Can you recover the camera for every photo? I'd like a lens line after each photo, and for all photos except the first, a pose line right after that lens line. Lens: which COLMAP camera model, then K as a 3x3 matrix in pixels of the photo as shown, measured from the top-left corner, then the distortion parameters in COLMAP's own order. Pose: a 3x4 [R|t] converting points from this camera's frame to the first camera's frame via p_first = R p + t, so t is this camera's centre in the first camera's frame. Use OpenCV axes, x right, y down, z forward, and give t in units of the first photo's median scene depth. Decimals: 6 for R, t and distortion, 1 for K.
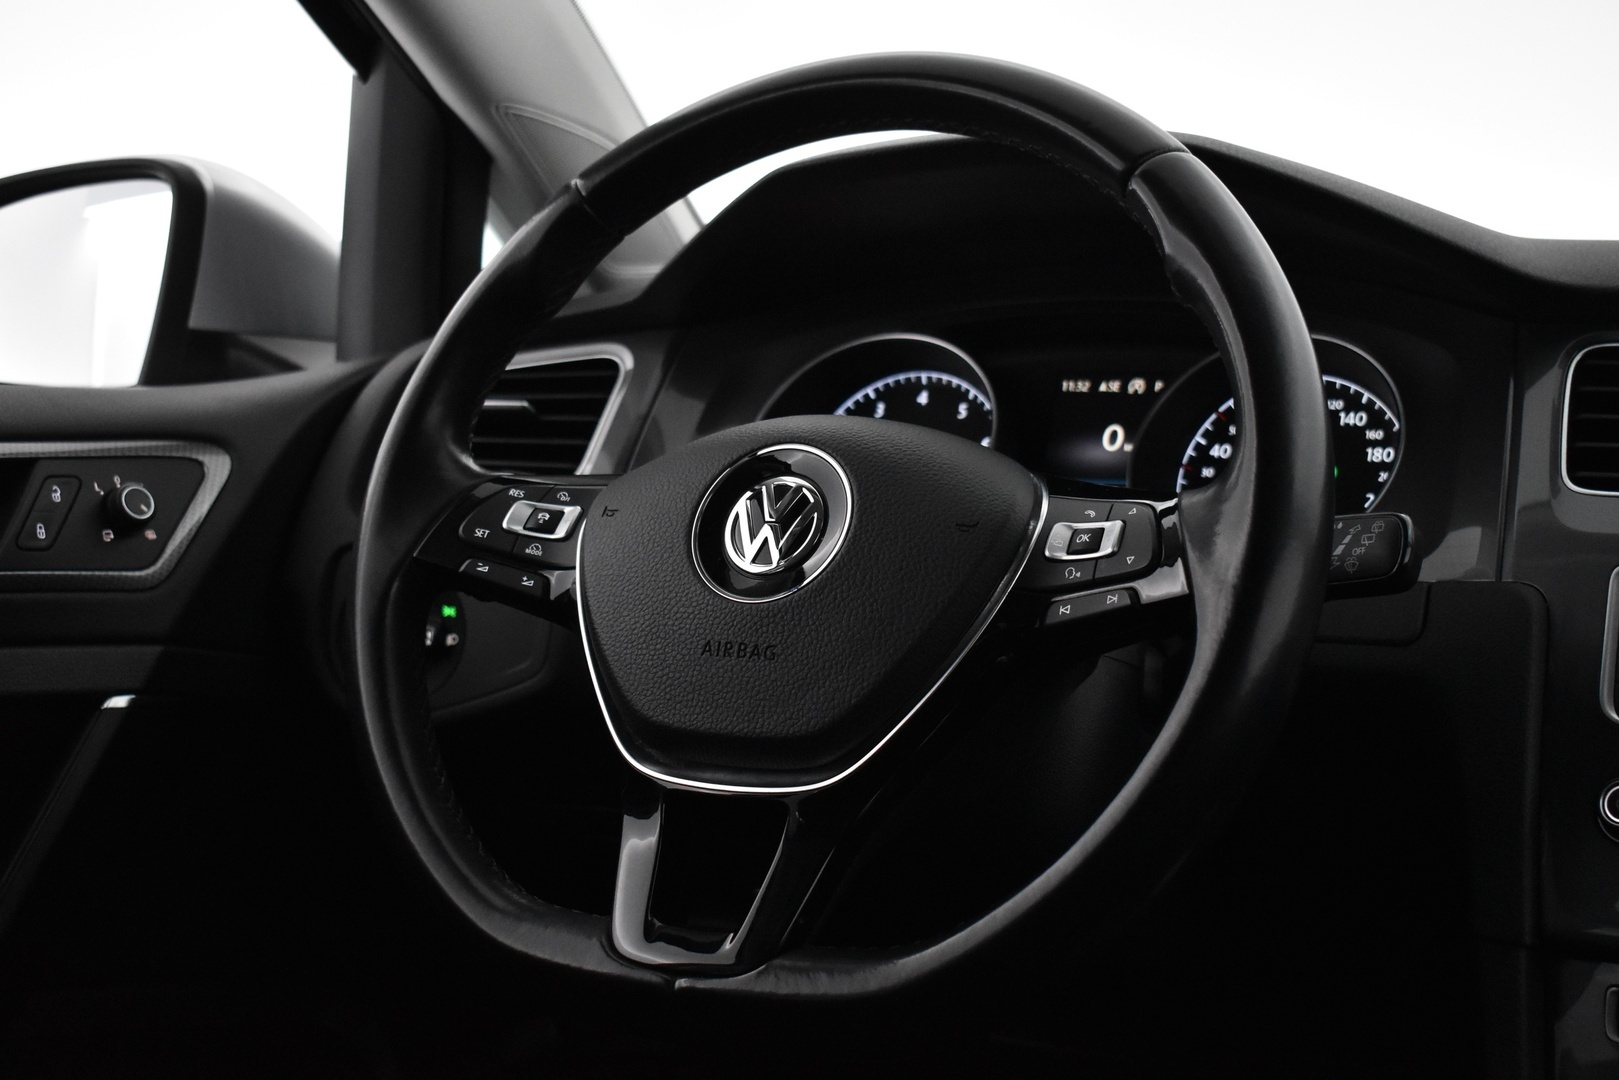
lens RADIAL K [[2477.6, 0, 809.5], [0, 2477.6, 540.0], [0, 0, 1]] dist [-0.023078, -0.029791]
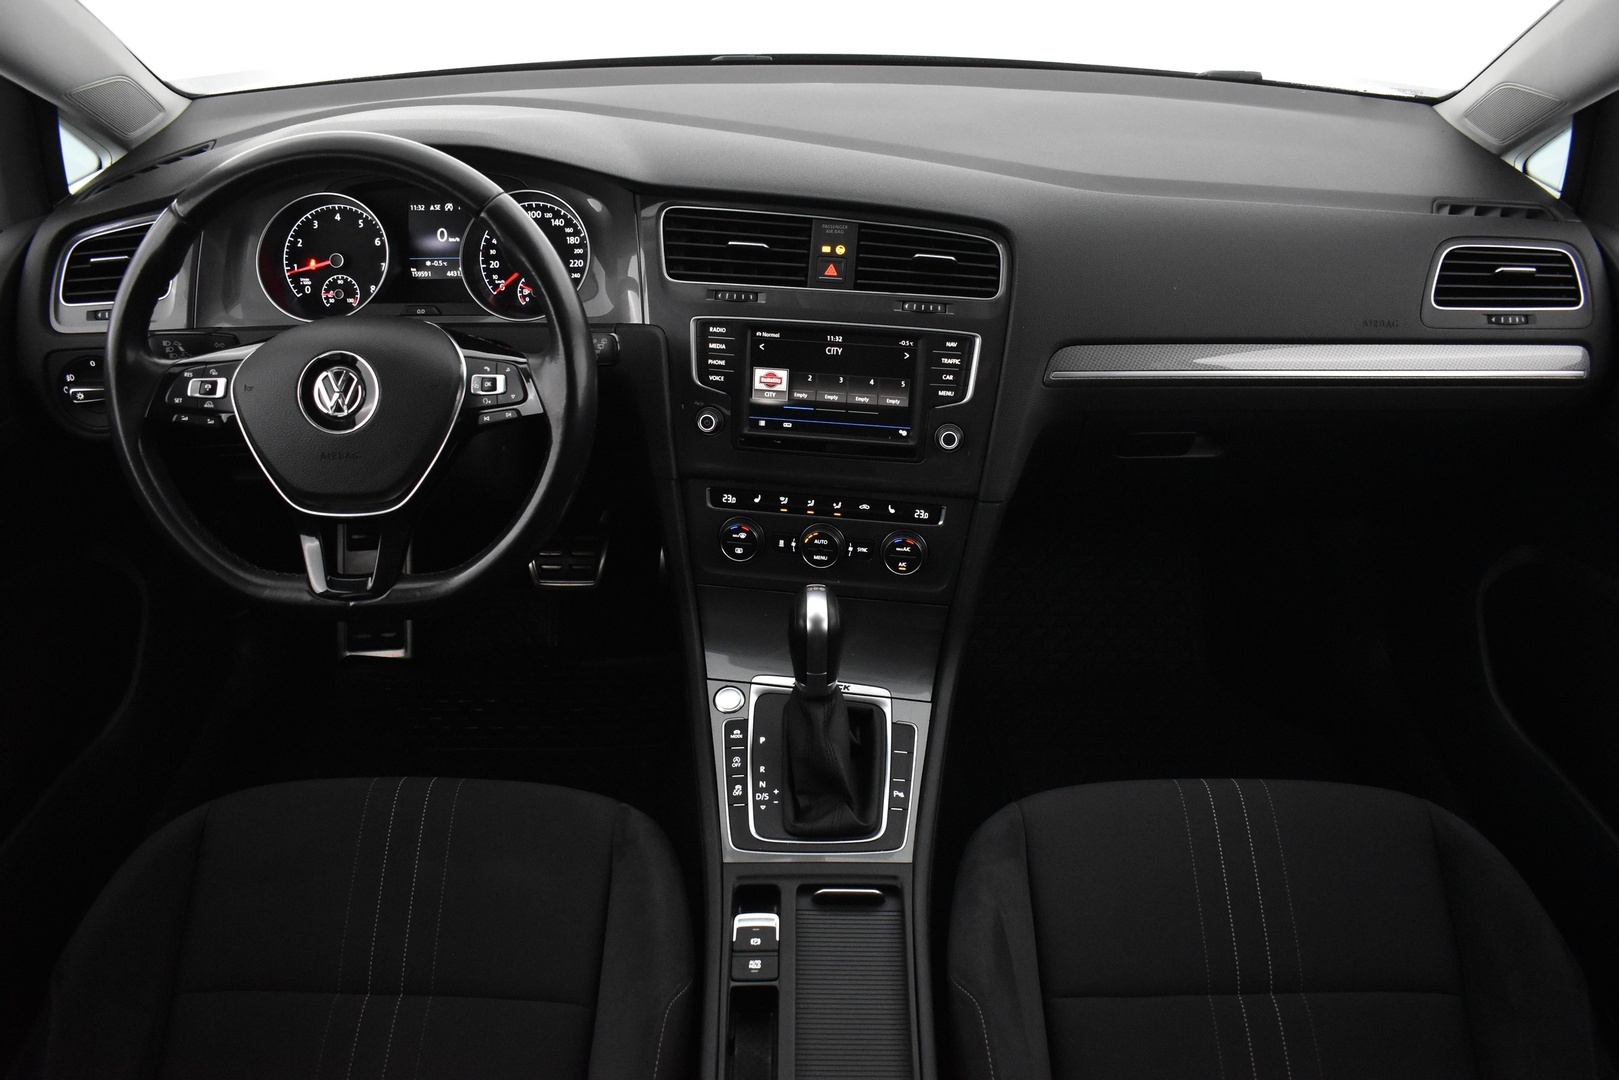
lens RADIAL K [[1313.7, 0, 809.5], [0, 1313.7, 540.0], [0, 0, 1]] dist [-0.067938, 0.001498]
pose [[0.878454, -0.252788, 0.405483, -0.136938], [0.034853, 0.880237, 0.473254, -0.387557], [-0.476554, -0.401599, 0.782058, -0.120960]]
